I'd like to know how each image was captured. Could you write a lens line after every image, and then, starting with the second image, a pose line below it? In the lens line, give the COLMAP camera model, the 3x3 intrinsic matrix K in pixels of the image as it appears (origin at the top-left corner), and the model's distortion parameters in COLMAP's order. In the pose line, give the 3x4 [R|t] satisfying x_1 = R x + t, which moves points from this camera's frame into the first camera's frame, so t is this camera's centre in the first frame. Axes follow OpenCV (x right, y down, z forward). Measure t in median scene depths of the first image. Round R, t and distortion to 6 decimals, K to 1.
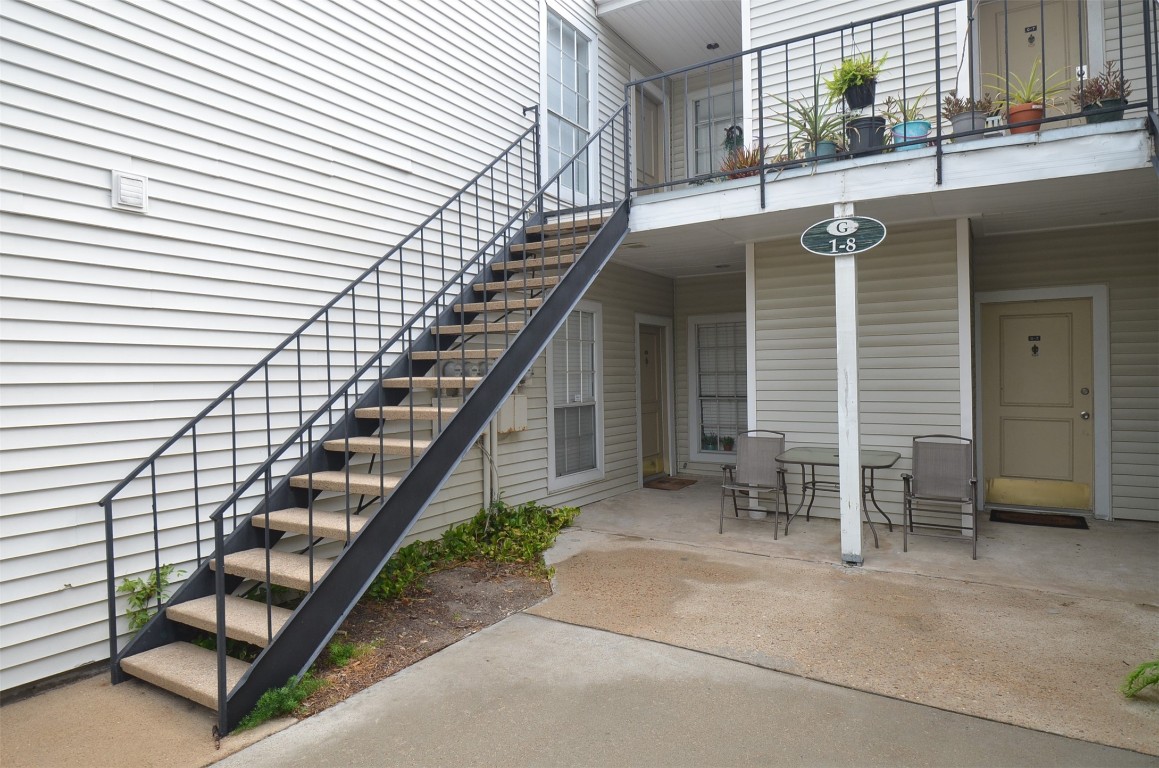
lens RADIAL K [[698.9, 0, 584.3], [0, 698.9, 379.1], [0, 0, 1]] dist [0.066859, -0.106095]
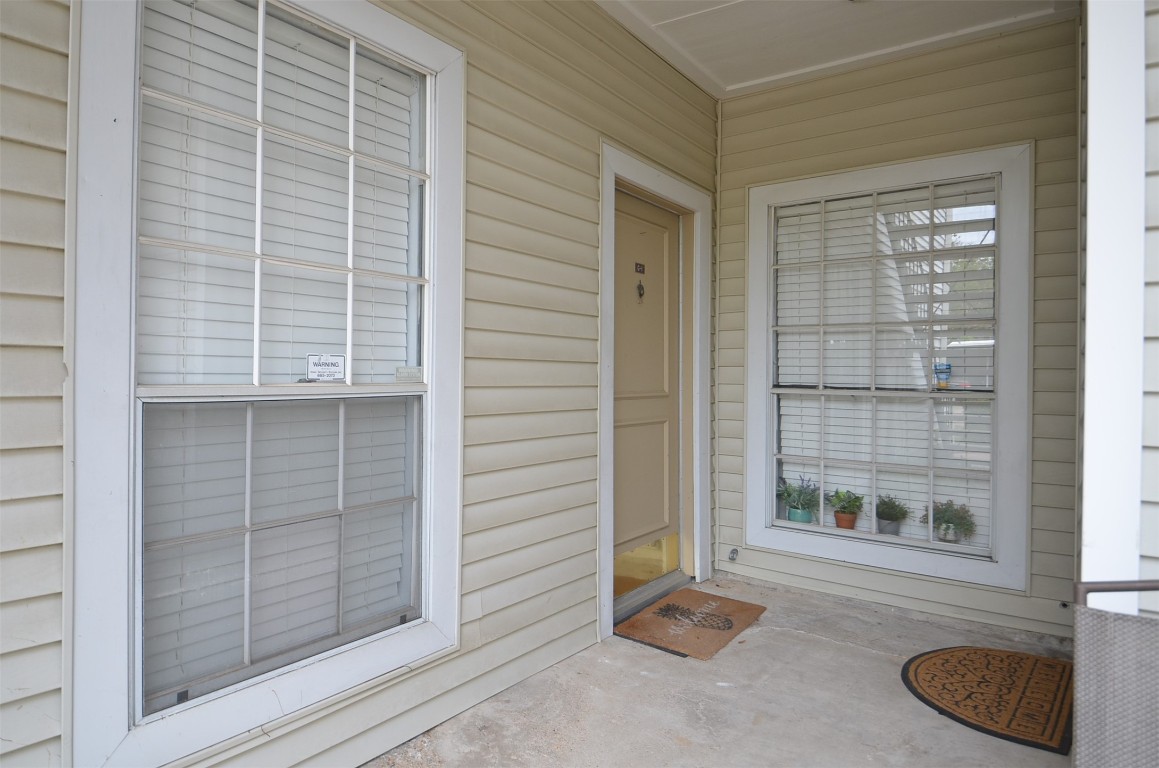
lens RADIAL K [[698.9, 0, 584.3], [0, 698.9, 379.1], [0, 0, 1]] dist [0.066859, -0.106095]
pose [[0.997116, 0.024794, -0.071727, 0.139752], [-0.024764, 0.999692, 0.001309, 0.037477], [0.071737, 0.000471, 0.997423, 0.975505]]
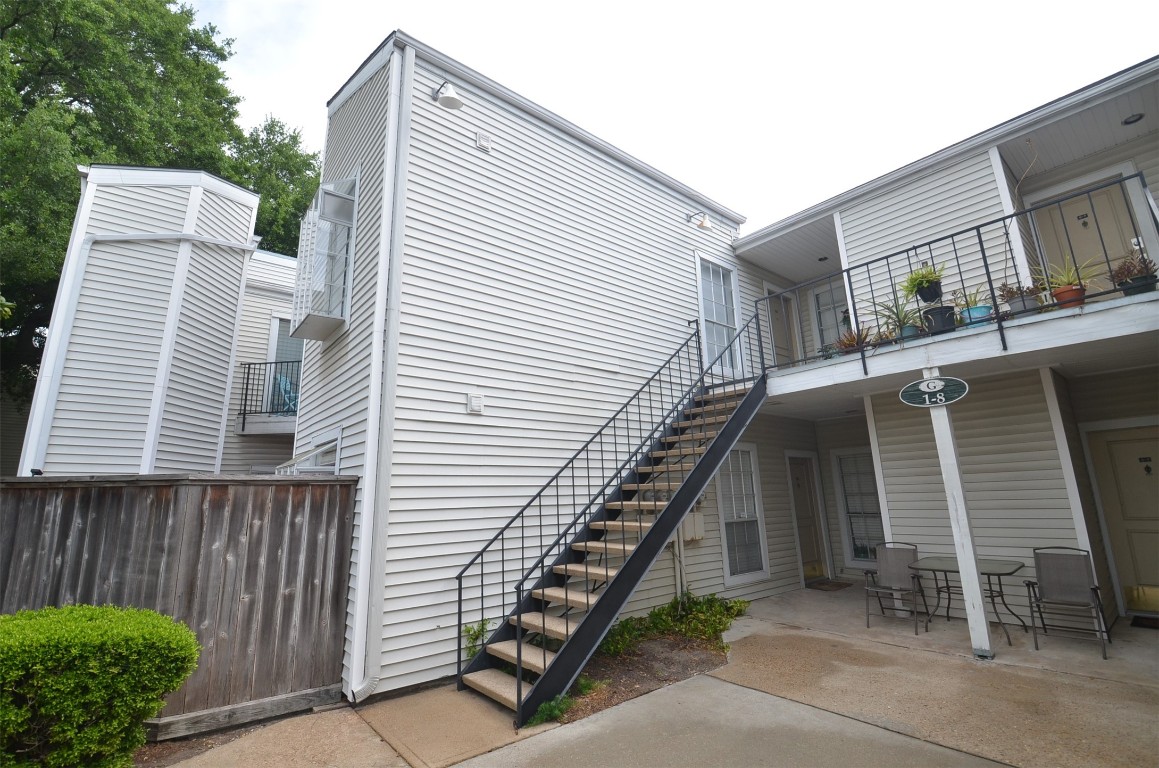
lens RADIAL K [[515.8, 0, 572.6], [0, 515.8, 371.6], [0, 0, 1]] dist [0.024901, -0.031335]
pose [[0.942194, -0.086923, -0.323596, 0.037223], [0.008836, 0.971874, -0.235335, -0.012177], [0.334950, 0.218872, 0.916462, -0.128426]]
